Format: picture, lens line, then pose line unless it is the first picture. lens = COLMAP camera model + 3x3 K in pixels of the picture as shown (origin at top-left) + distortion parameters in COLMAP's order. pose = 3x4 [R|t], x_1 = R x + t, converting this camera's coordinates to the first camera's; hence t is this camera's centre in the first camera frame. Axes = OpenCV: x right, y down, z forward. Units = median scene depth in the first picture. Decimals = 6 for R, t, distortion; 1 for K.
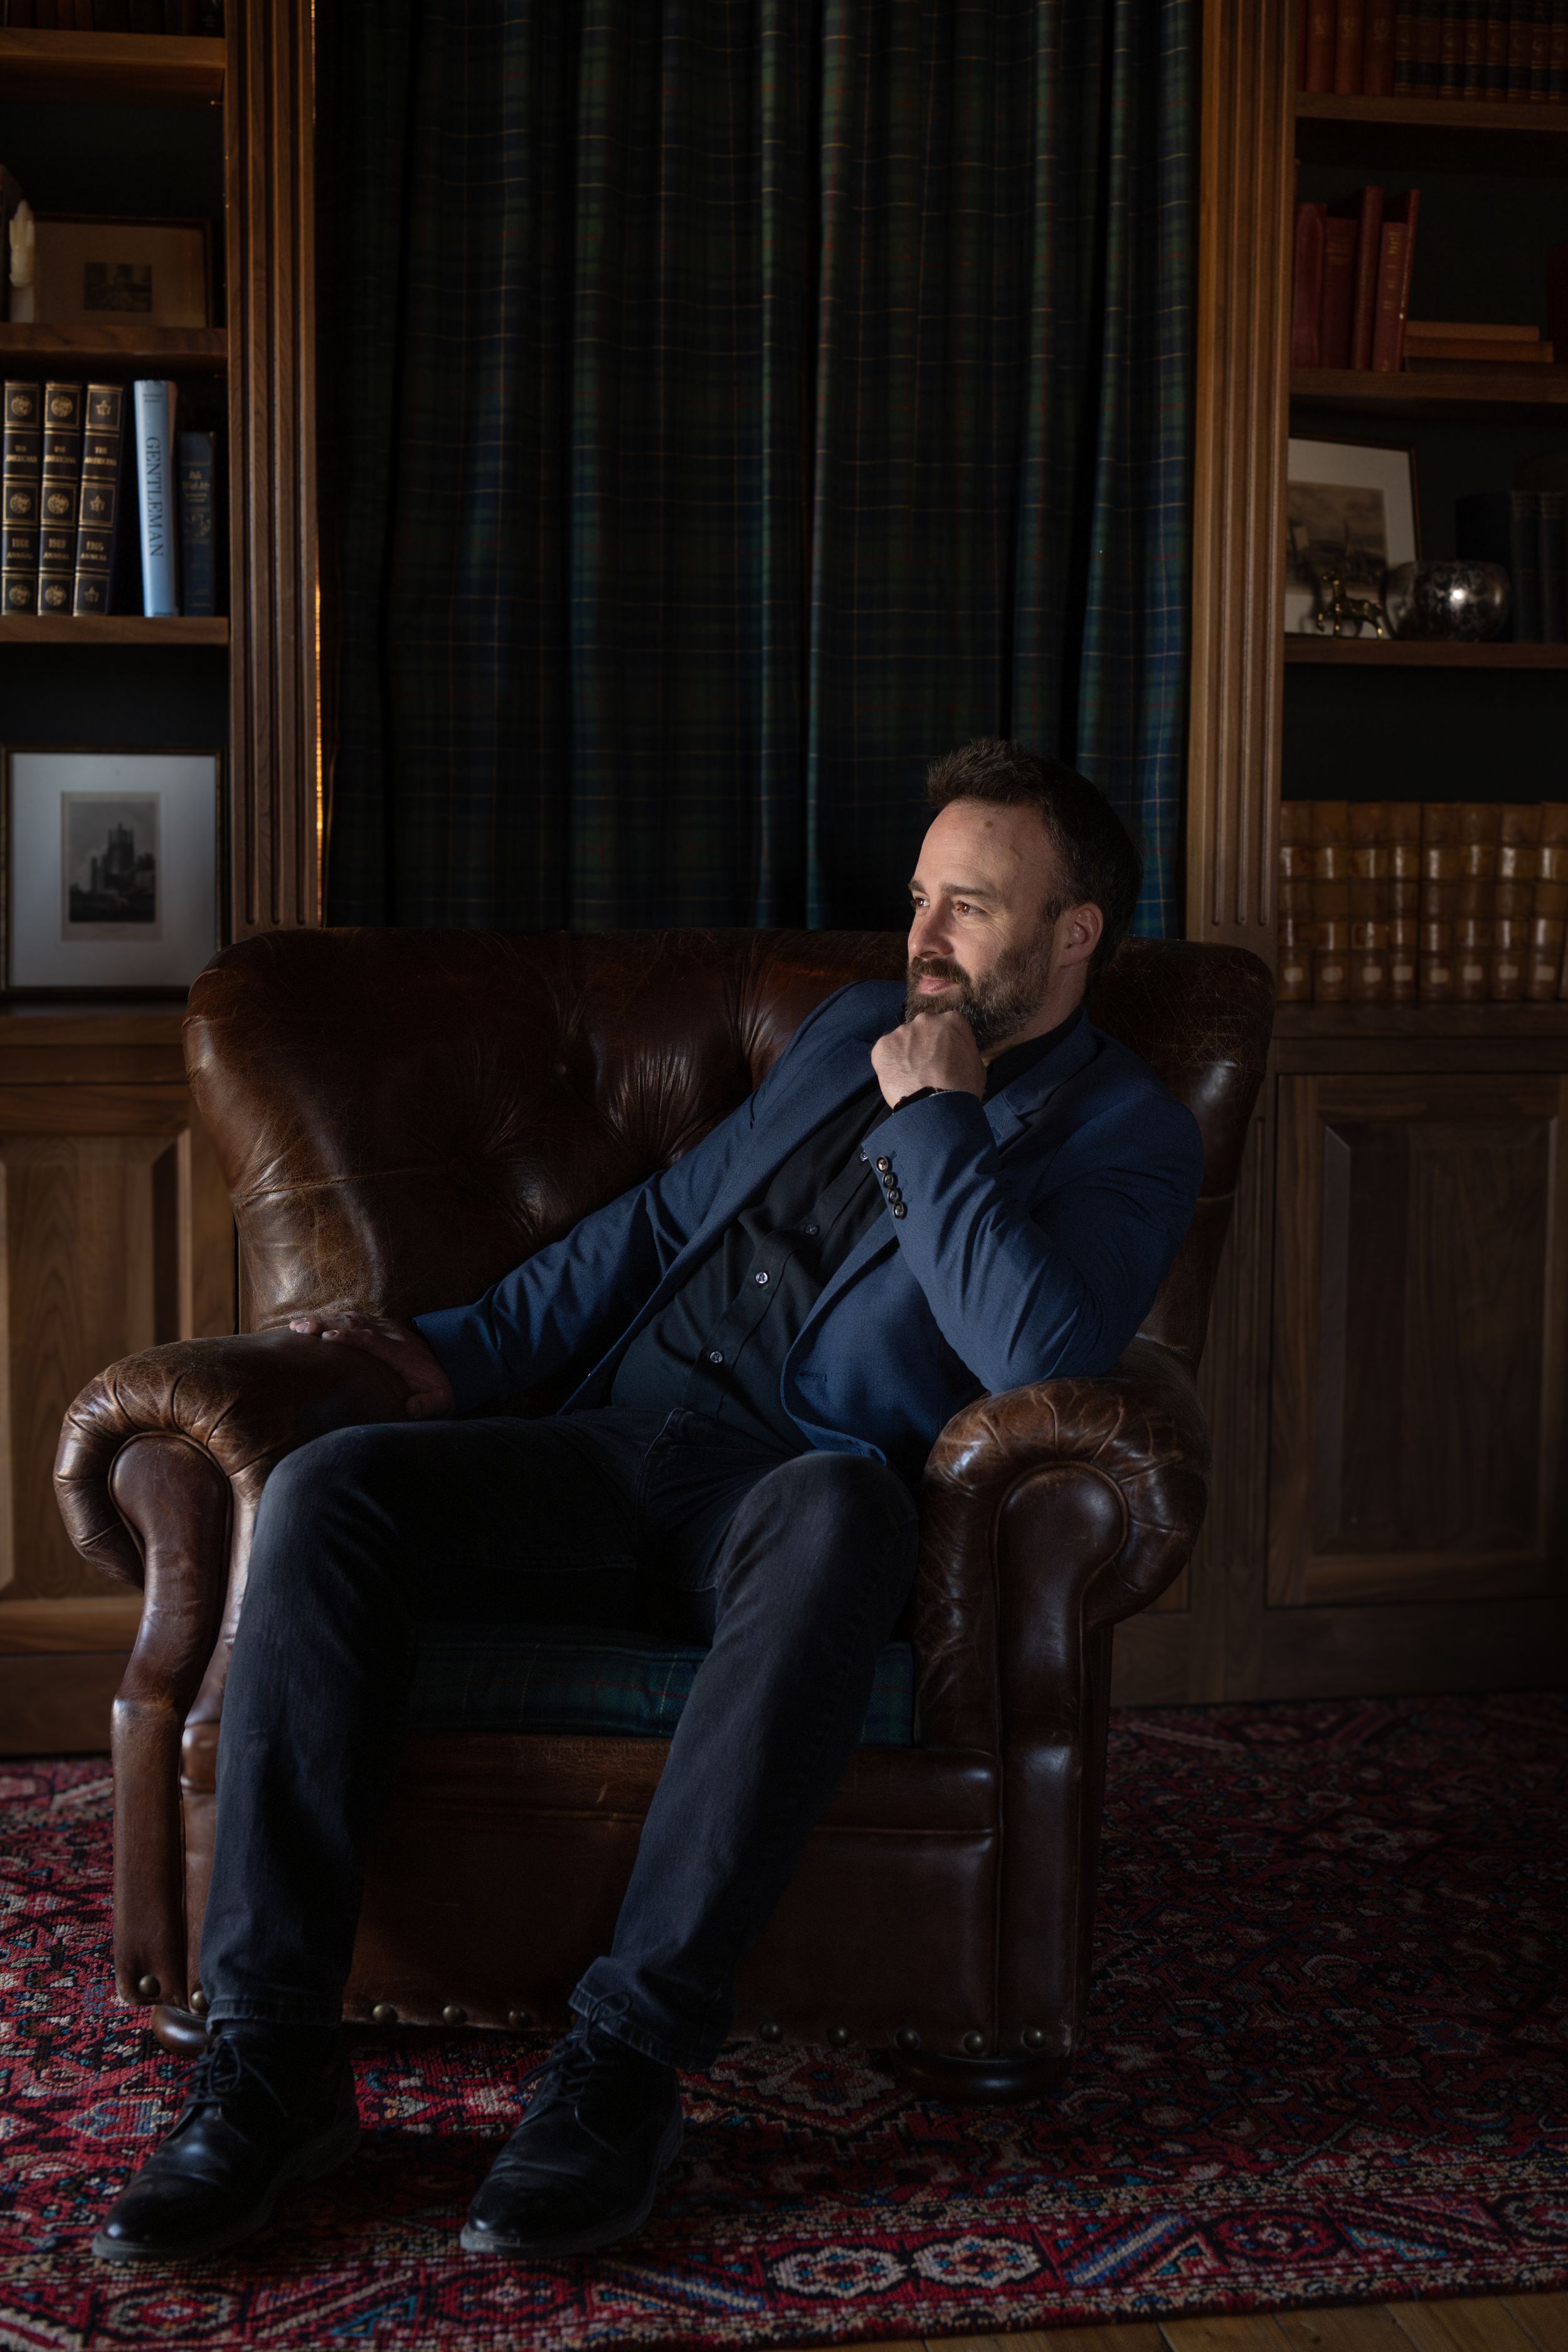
lens RADIAL K [[3469.3, 0, 784.0], [0, 3469.3, 1176.0], [0, 0, 1]] dist [-0.023434, 0.141845]
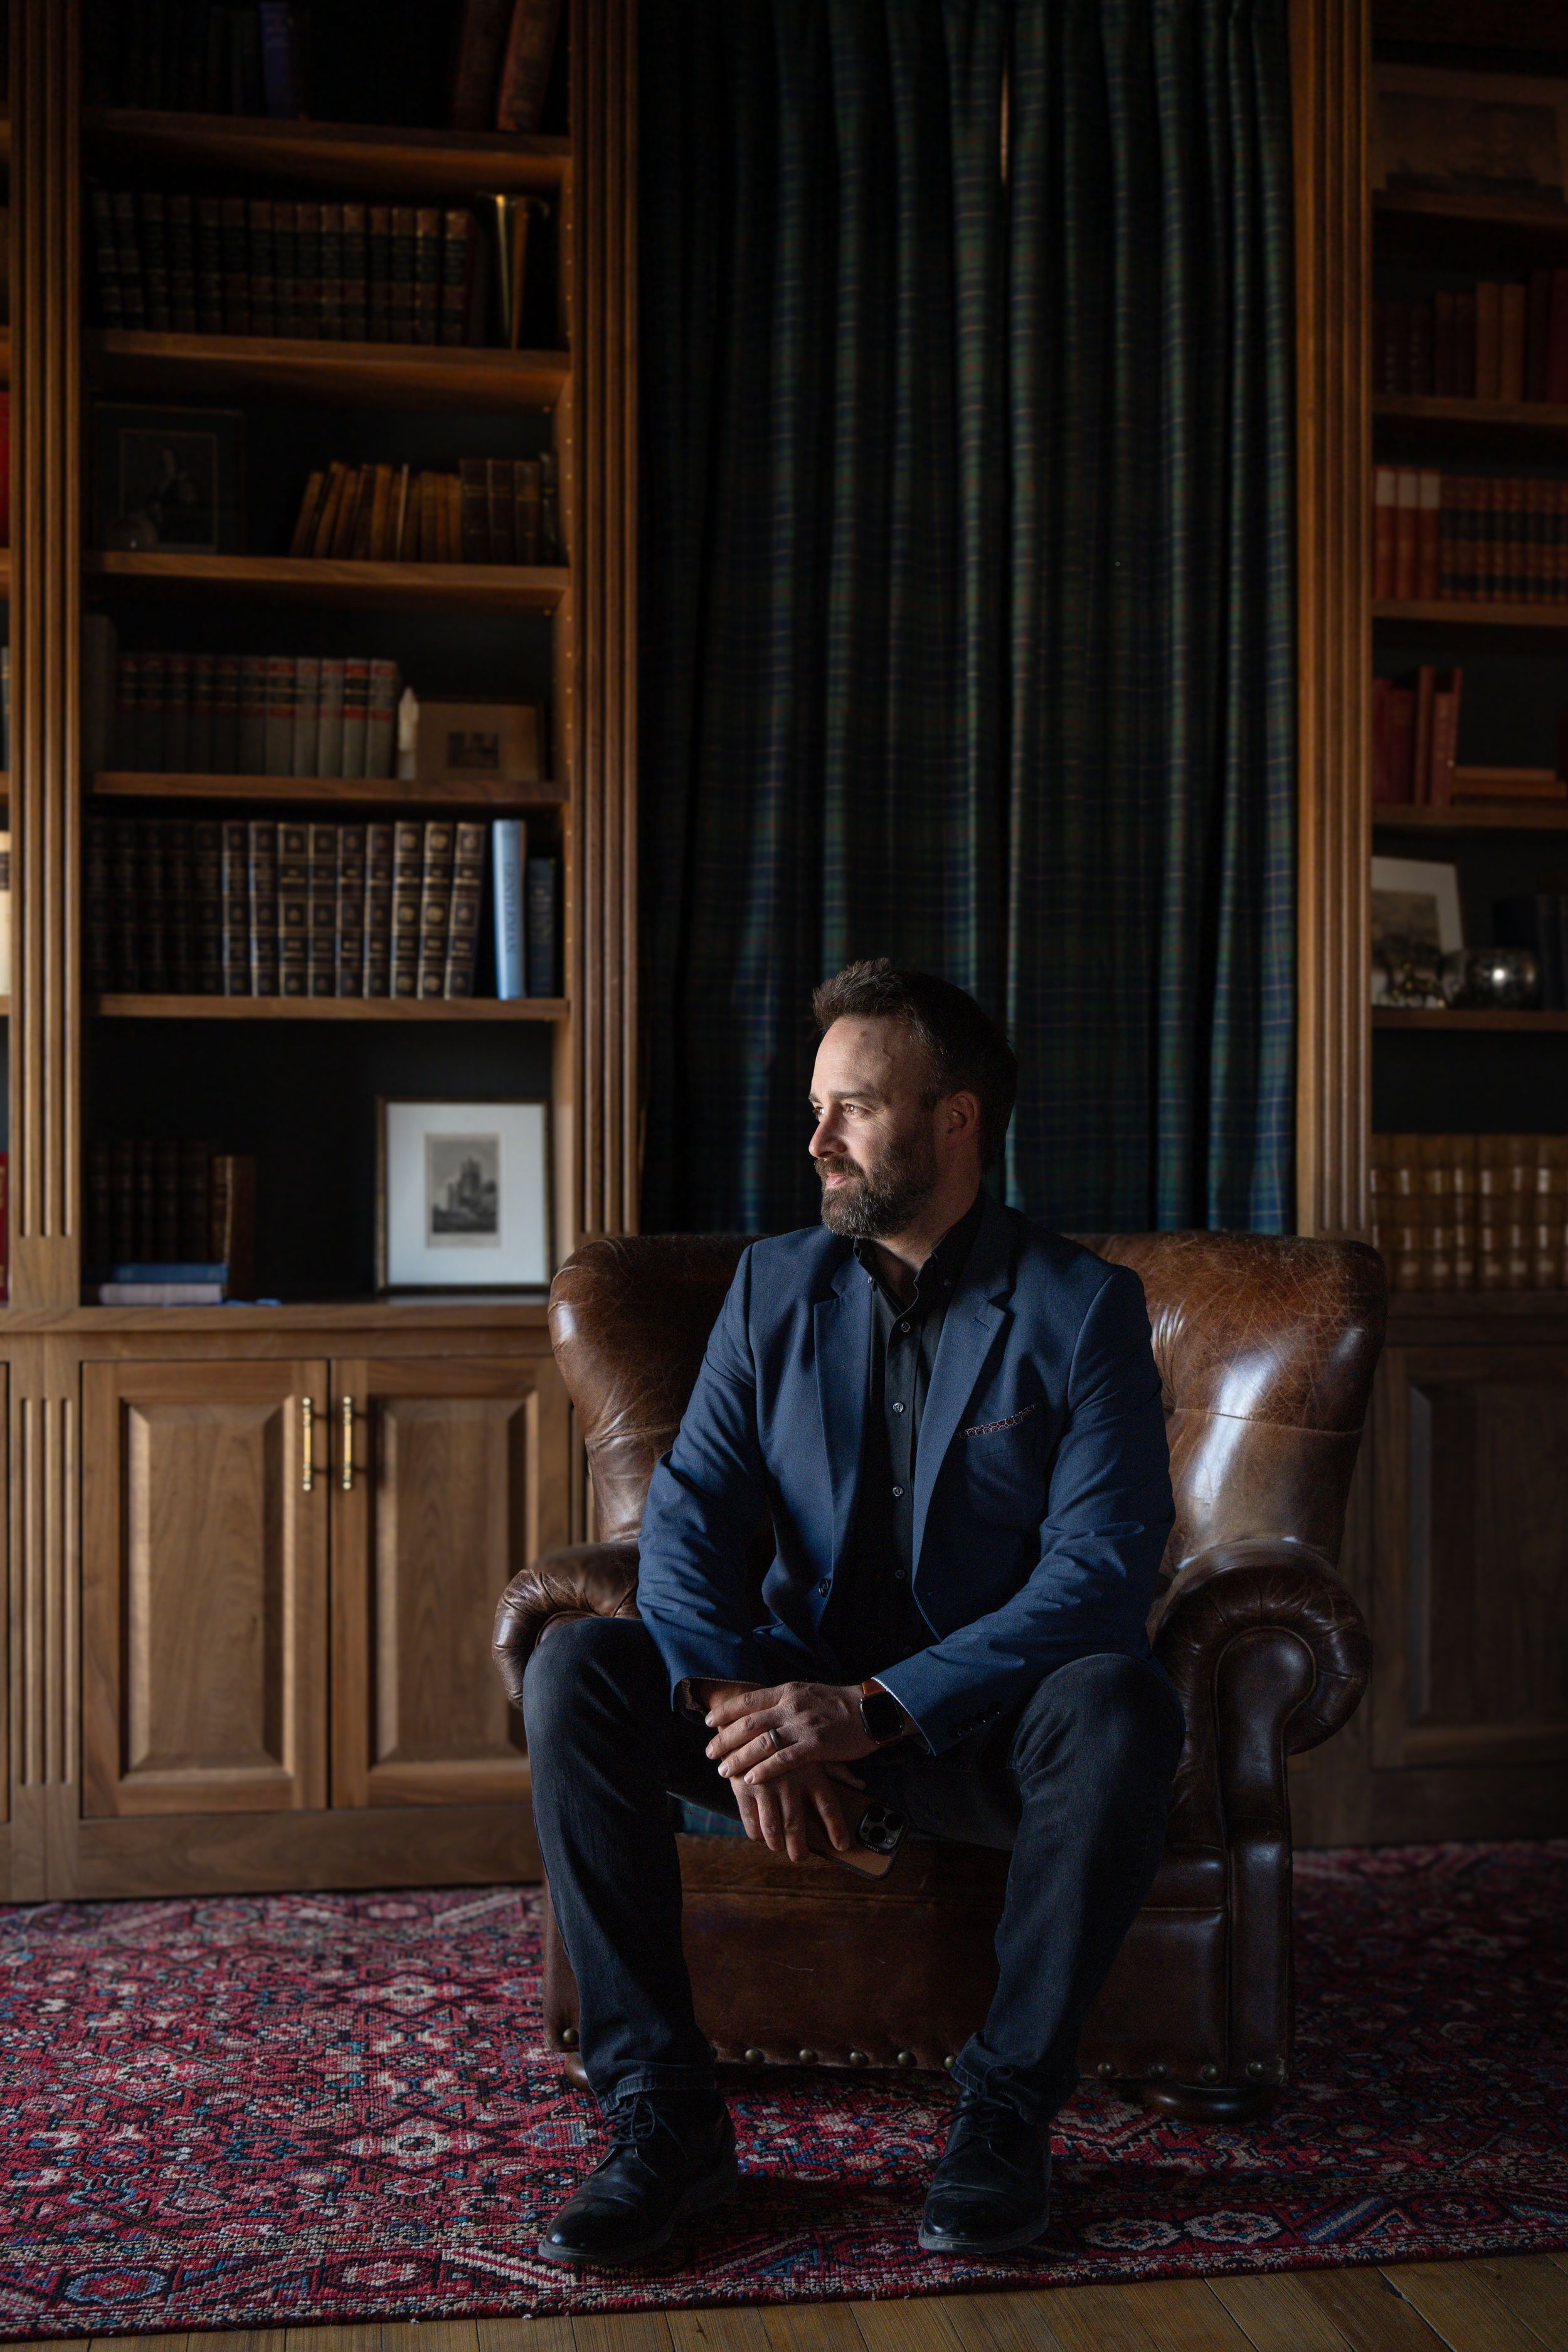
lens RADIAL K [[3003.2, 0, 784.0], [0, 3003.2, 1176.0], [0, 0, 1]] dist [-0.038269, 0.057658]
pose [[0.999916, -0.006801, -0.011004, -0.065890], [0.005684, 0.995124, -0.098470, 0.016796], [0.011620, 0.098400, 0.995079, -0.115988]]
